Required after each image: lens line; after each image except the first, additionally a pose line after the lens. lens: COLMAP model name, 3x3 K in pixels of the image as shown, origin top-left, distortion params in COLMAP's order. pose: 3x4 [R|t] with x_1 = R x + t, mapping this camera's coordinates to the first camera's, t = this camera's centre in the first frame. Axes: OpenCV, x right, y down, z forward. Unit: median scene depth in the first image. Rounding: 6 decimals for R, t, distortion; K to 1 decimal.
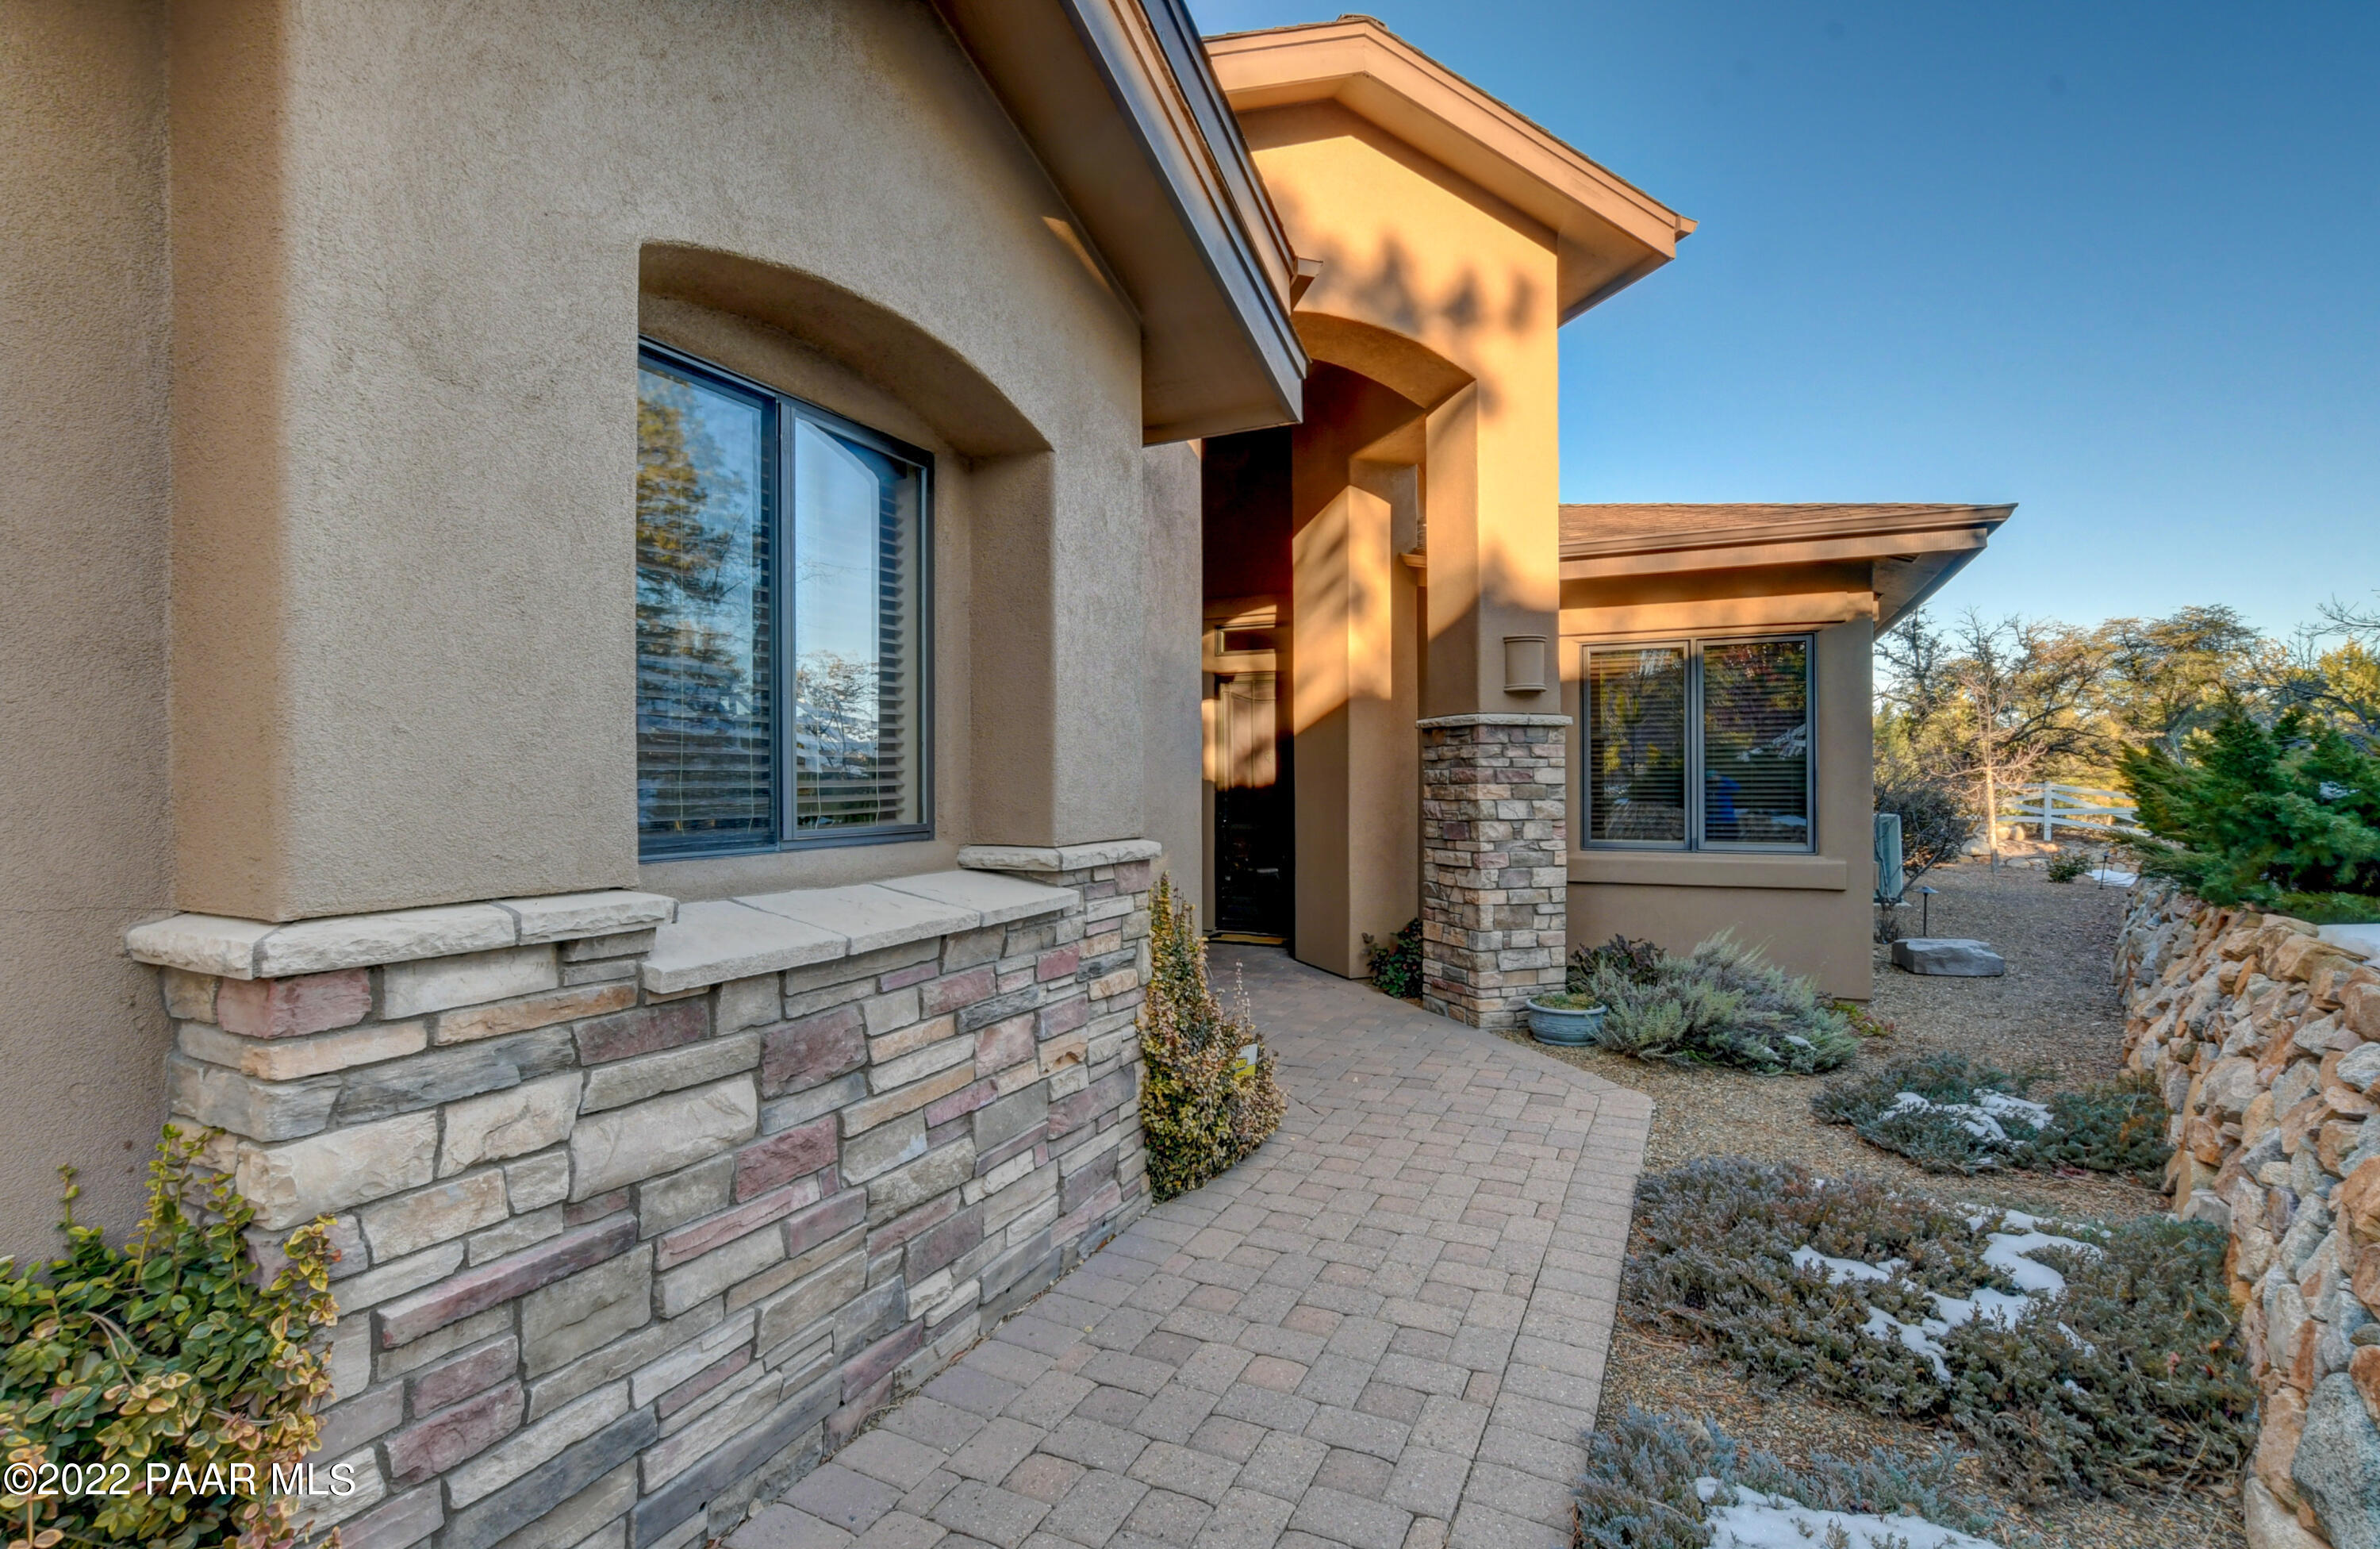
lens RADIAL K [[1072.8, 0, 1189.1], [0, 1072.8, 769.4], [0, 0, 1]] dist [0.002953, -0.000162]
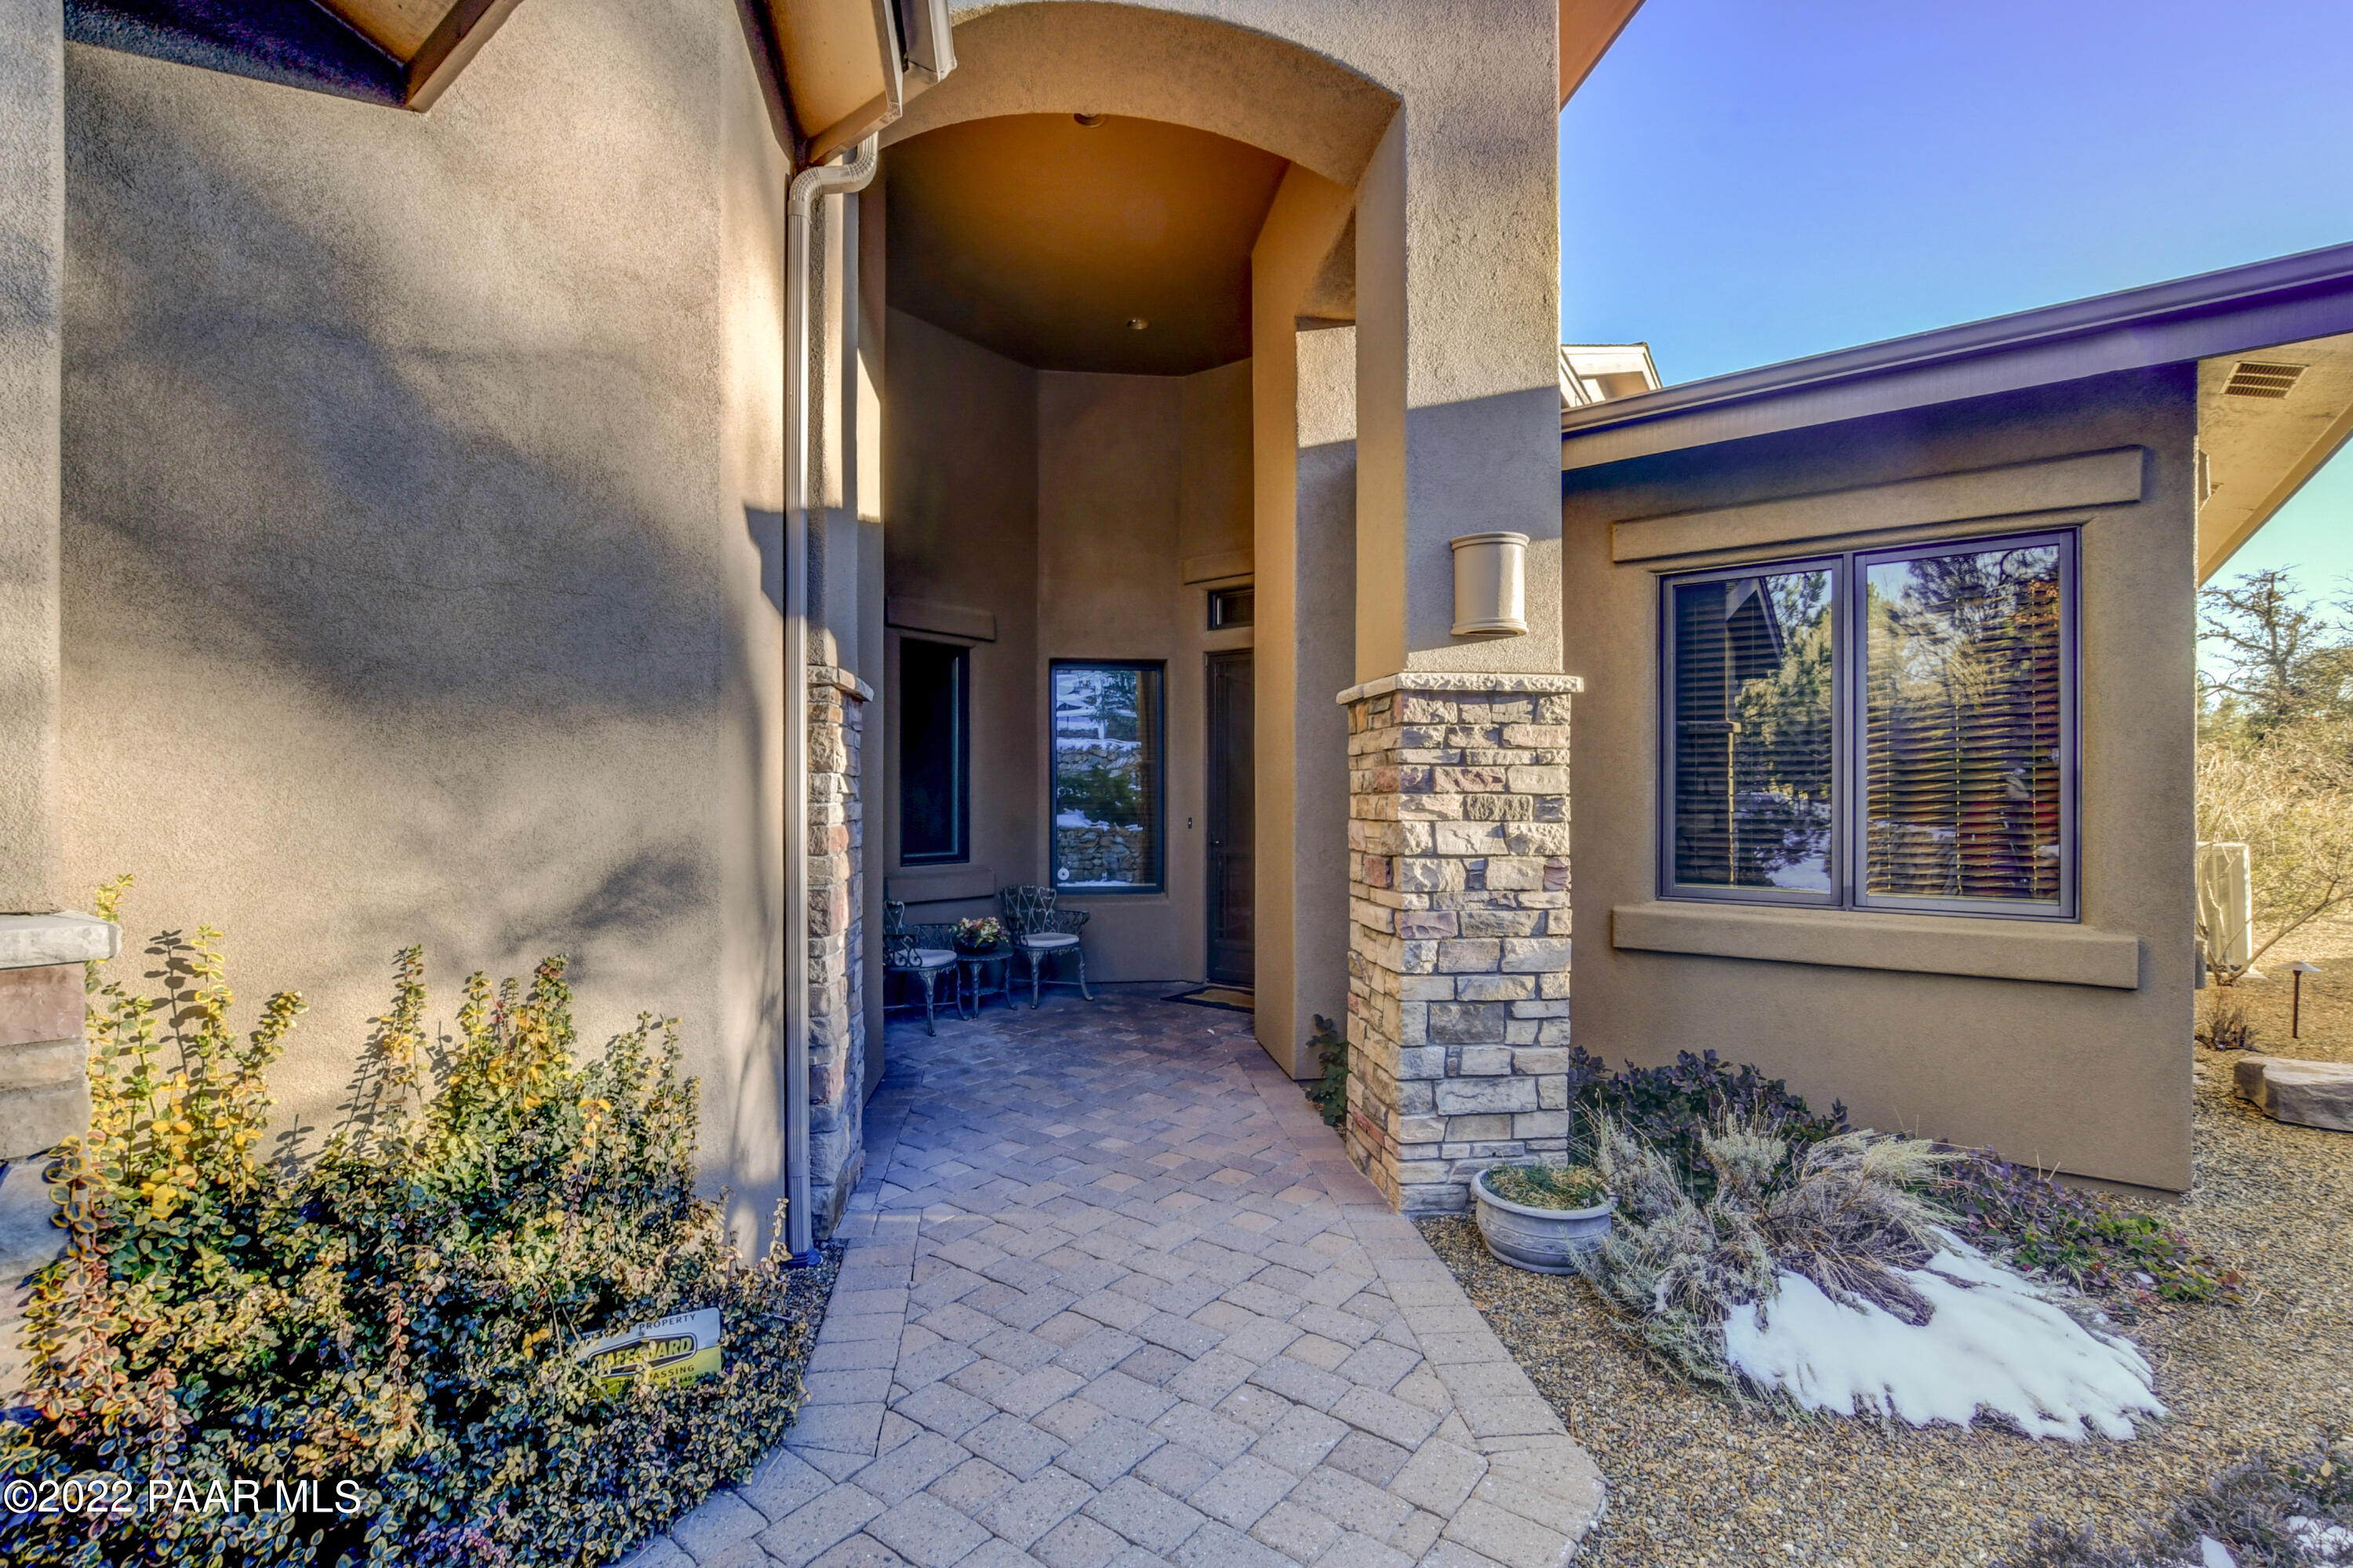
lens RADIAL K [[1035.5, 0, 1189.6], [0, 1035.5, 797.3], [0, 0, 1]] dist [-0.000259, -0.000740]
pose [[0.977963, 0.000879, -0.208776, 0.265832], [0.000947, 0.999962, 0.008644, 0.010171], [0.208776, -0.008651, 0.977925, 0.409885]]
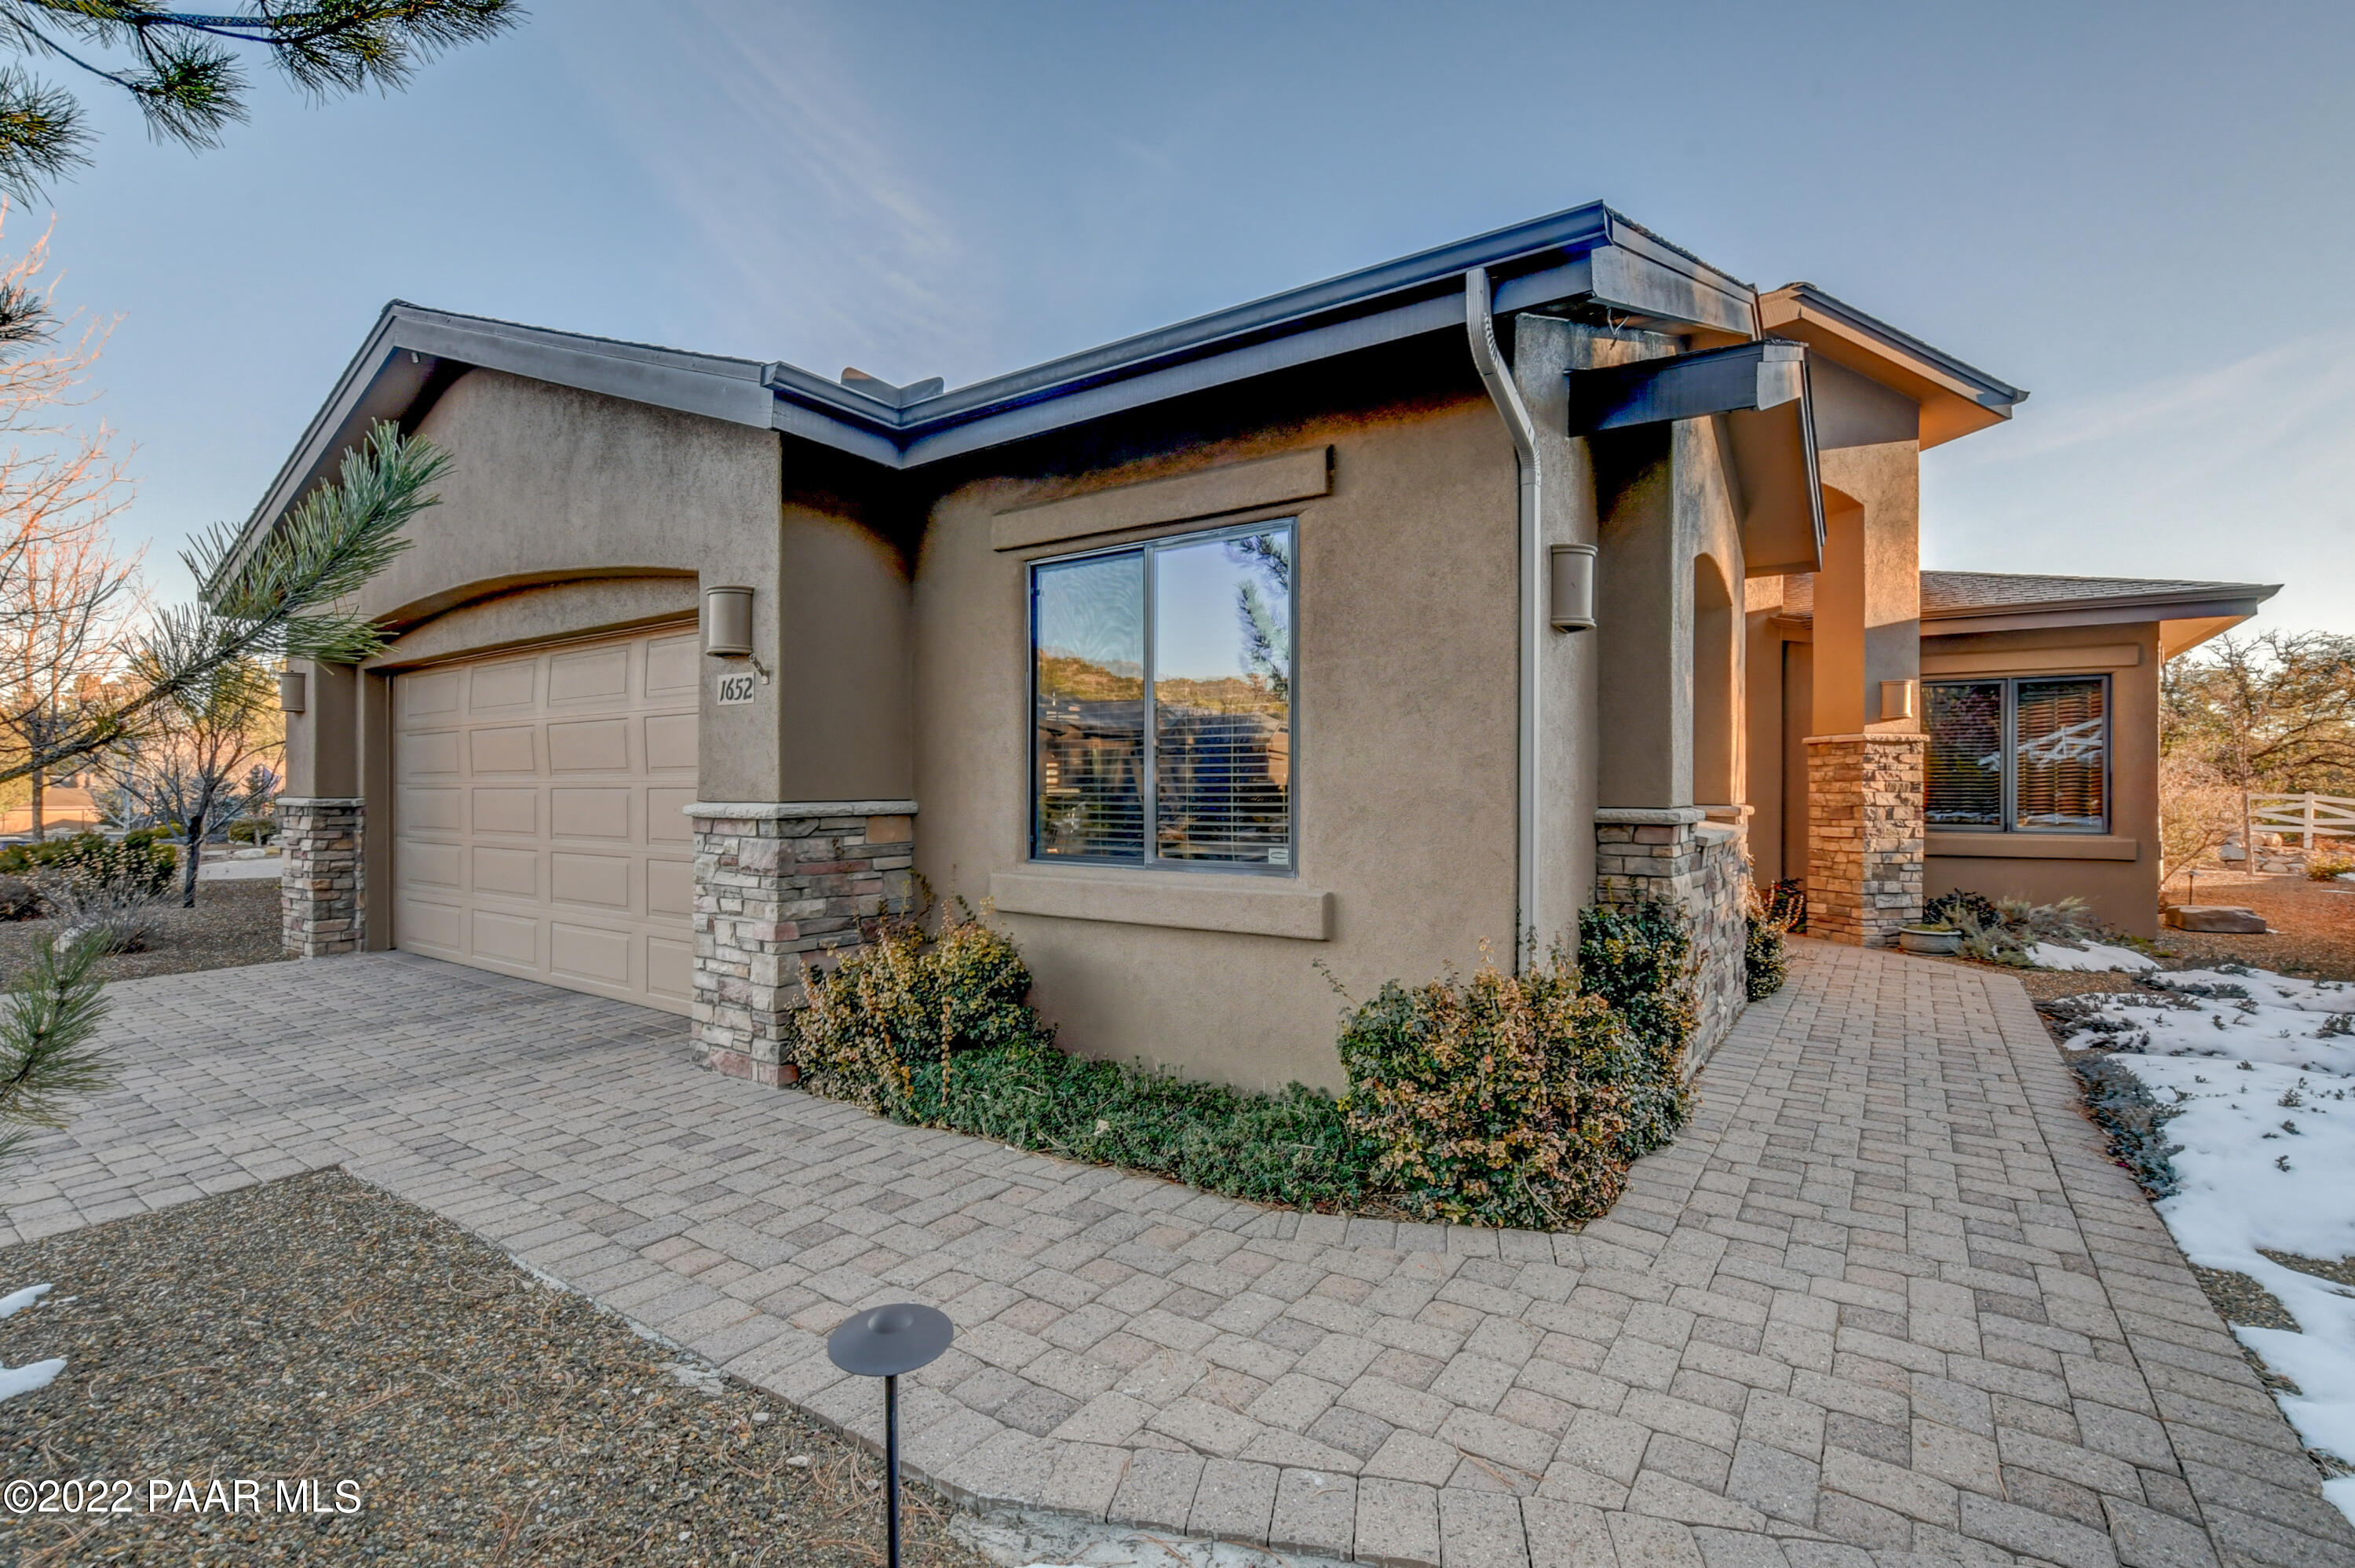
lens RADIAL K [[1036.1, 0, 1168.1], [0, 1036.1, 785.6], [0, 0, 1]] dist [-0.000259, -0.000740]
pose [[0.987322, 0.007142, -0.158566, -0.434610], [-0.006054, 0.999955, 0.007340, 0.014393], [0.158612, -0.006287, 0.987321, -0.545135]]
